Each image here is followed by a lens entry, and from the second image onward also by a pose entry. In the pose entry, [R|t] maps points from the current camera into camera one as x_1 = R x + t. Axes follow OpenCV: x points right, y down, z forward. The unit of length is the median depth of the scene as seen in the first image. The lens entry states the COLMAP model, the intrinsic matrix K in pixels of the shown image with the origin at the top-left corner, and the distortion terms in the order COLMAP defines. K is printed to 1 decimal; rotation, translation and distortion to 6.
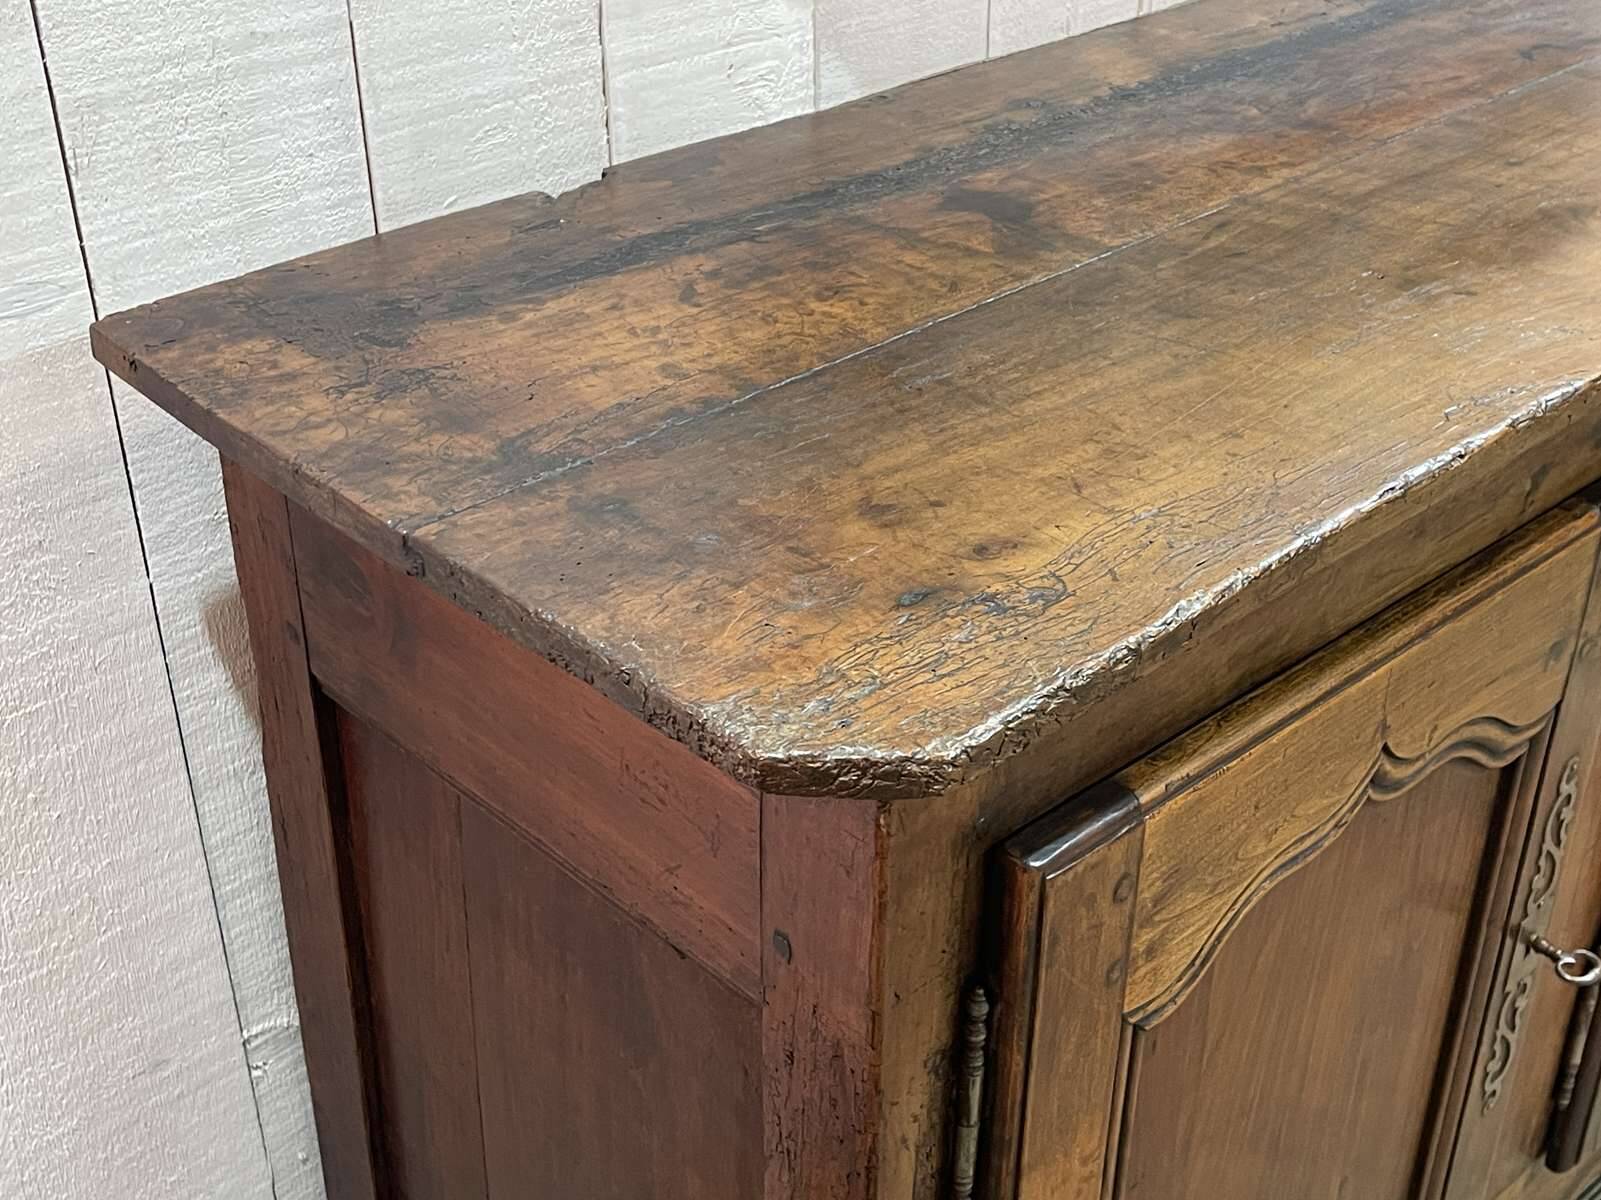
lens RADIAL K [[2103.1, 0, 819.7], [0, 2103.1, 619.4], [0, 0, 1]] dist [0.047792, 0.000000]
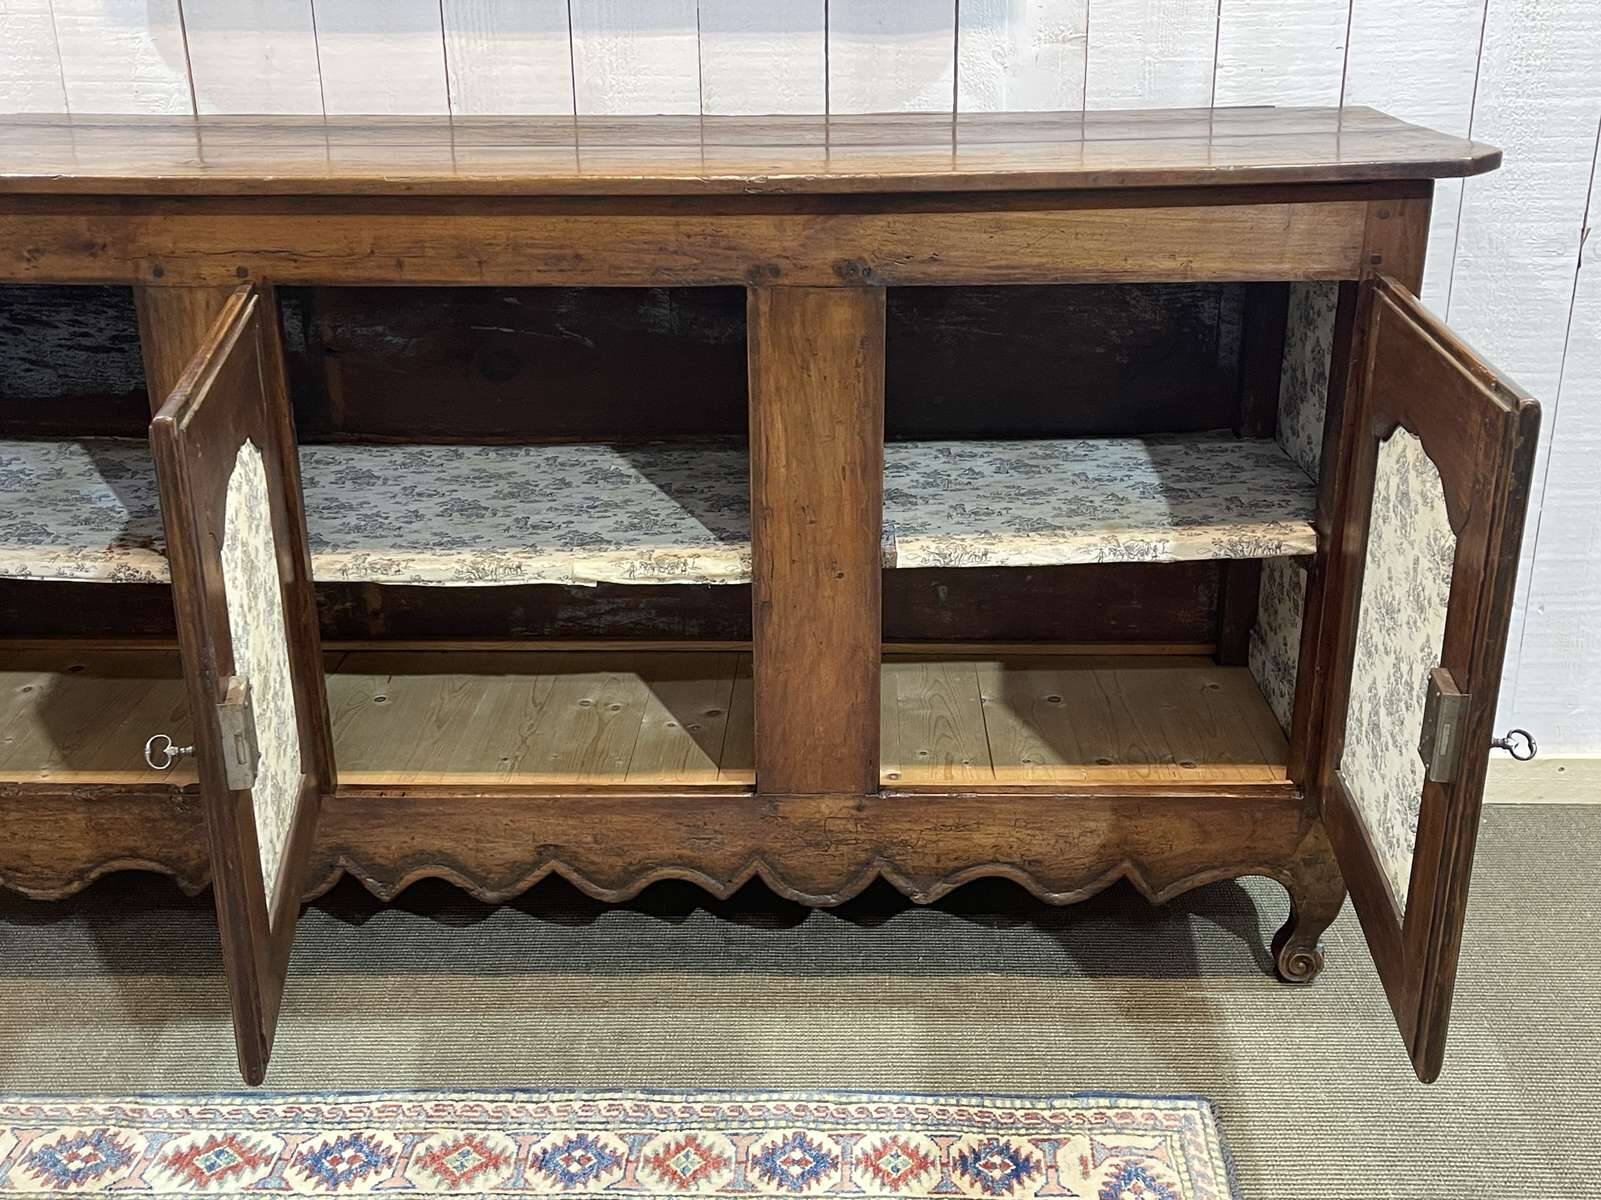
lens RADIAL K [[1747.0, 0, 812.7], [0, 1747.0, 590.0], [0, 0, 1]] dist [0.034959, 0.000000]
pose [[0.712020, 0.249893, -0.656186, 1.725308], [-0.356514, 0.933767, -0.031246, 0.018061], [0.604917, 0.256188, 0.753952, 0.208390]]
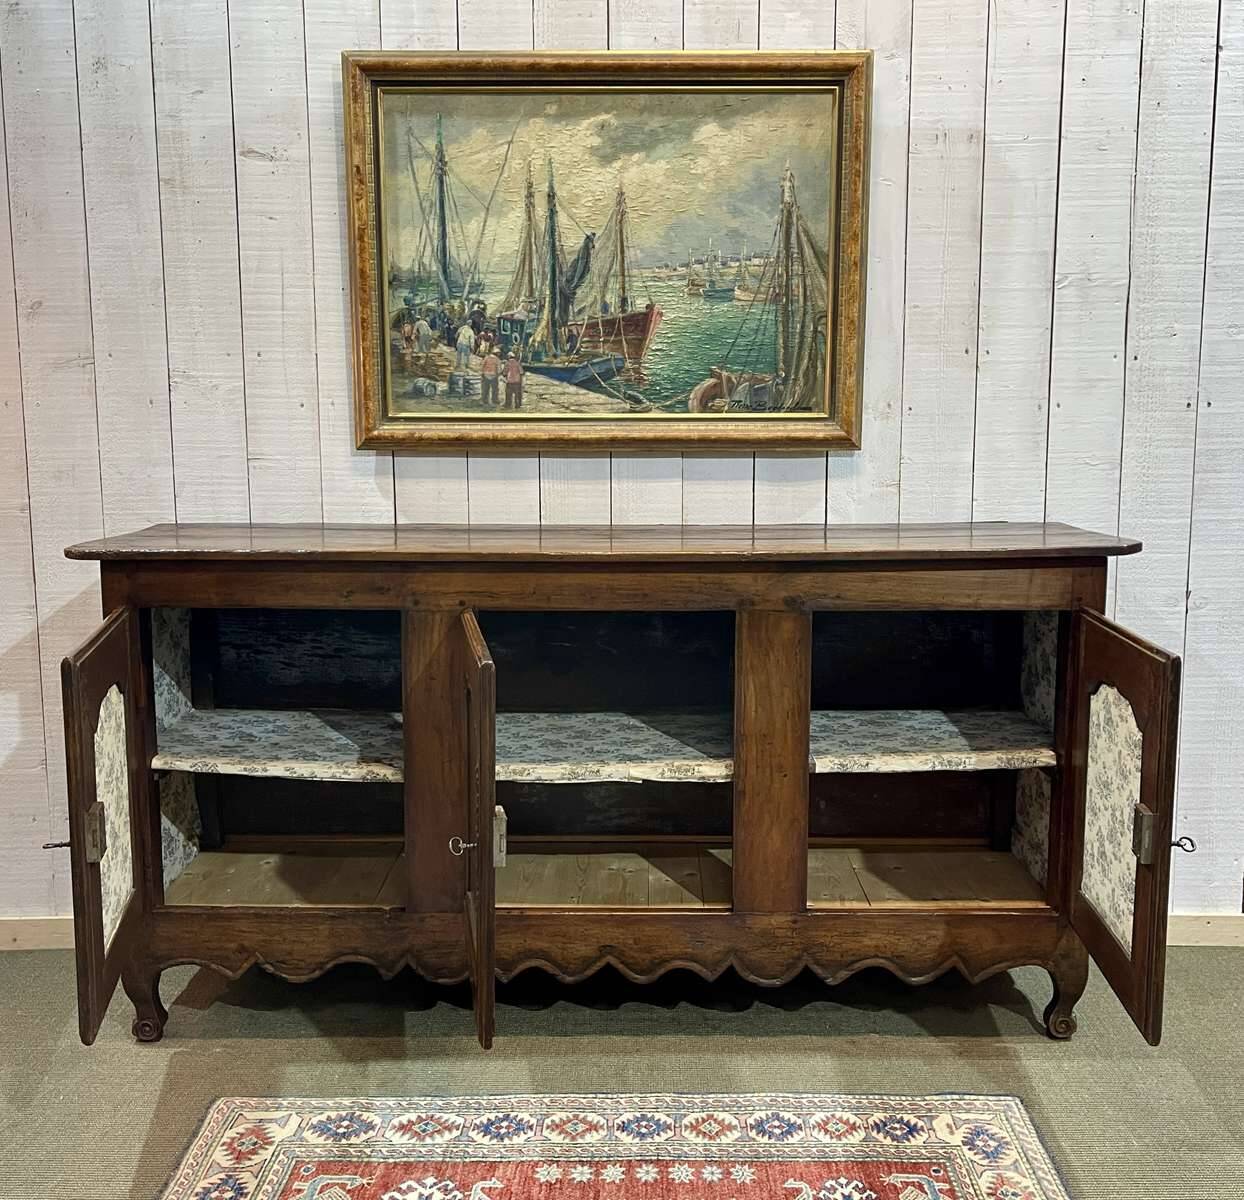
lens RADIAL K [[1332.5, 0, 628.5], [0, 1332.5, 575.1], [0, 0, 1]] dist [0.035005, 0.000000]
pose [[0.723340, 0.088677, -0.684774, 1.926028], [-0.356312, 0.897416, -0.260166, 0.286106], [0.591456, 0.432182, 0.680734, -0.279736]]
